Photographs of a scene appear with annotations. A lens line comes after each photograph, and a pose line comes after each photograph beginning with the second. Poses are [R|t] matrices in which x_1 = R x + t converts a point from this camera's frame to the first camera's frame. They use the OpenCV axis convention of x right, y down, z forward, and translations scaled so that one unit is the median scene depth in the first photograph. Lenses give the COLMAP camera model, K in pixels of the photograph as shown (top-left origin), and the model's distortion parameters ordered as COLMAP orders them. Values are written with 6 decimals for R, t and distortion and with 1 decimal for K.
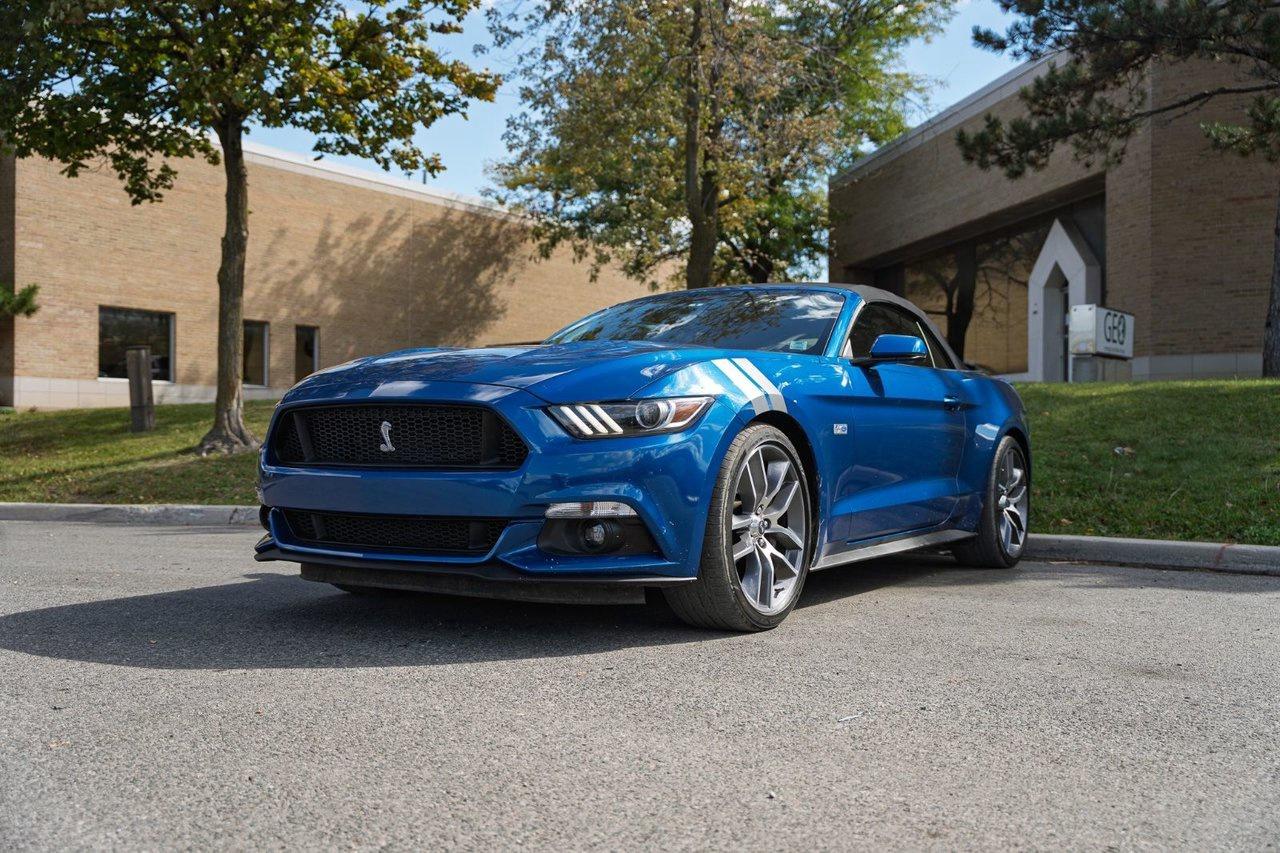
lens RADIAL K [[1571.7, 0, 640.0], [0, 1571.7, 426.5], [0, 0, 1]] dist [-0.016720, -0.005131]
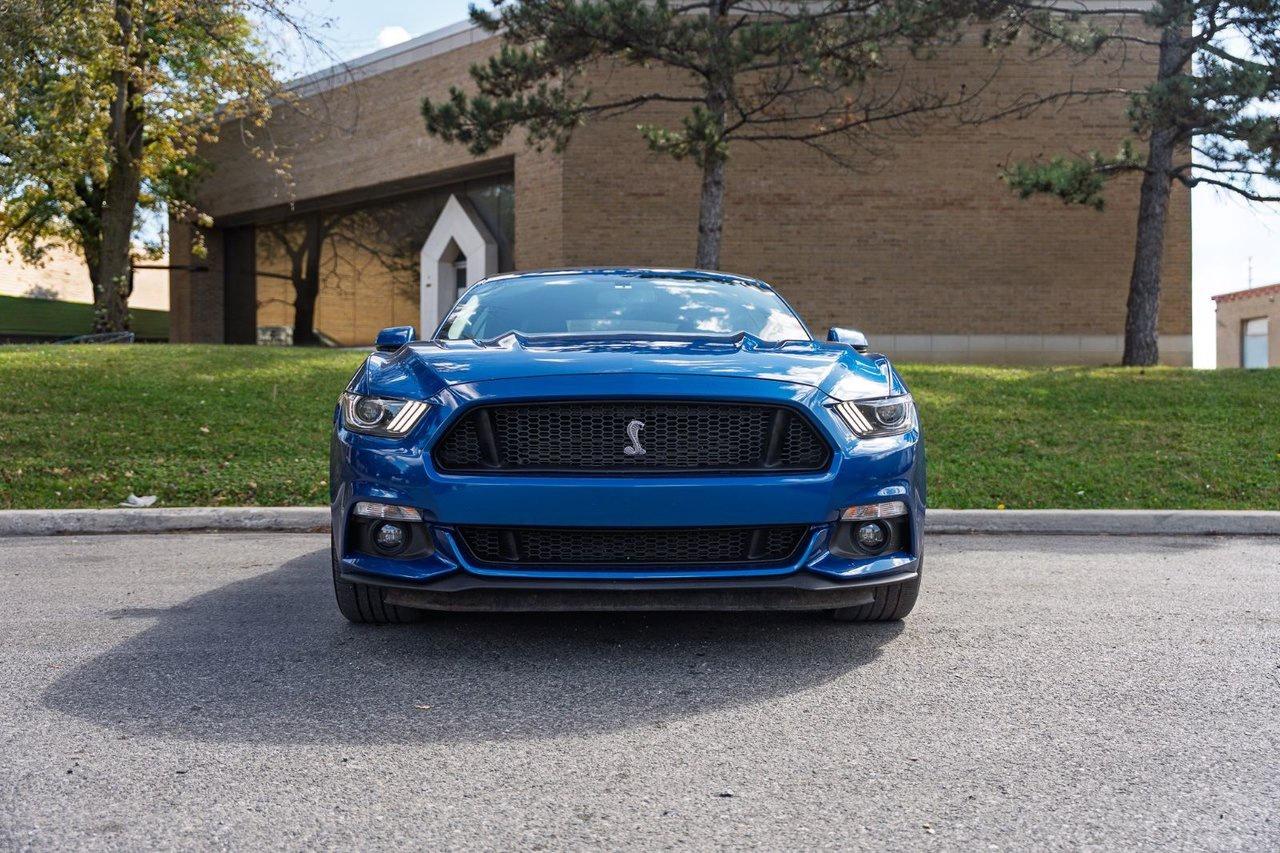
lens RADIAL K [[1571.7, 0, 640.0], [0, 1571.7, 426.5], [0, 0, 1]] dist [-0.016720, -0.005131]
pose [[0.736818, -0.010943, 0.676003, -0.369377], [-0.010110, 0.999579, 0.027201, -0.011422], [-0.676016, -0.026877, 0.736397, 0.176935]]
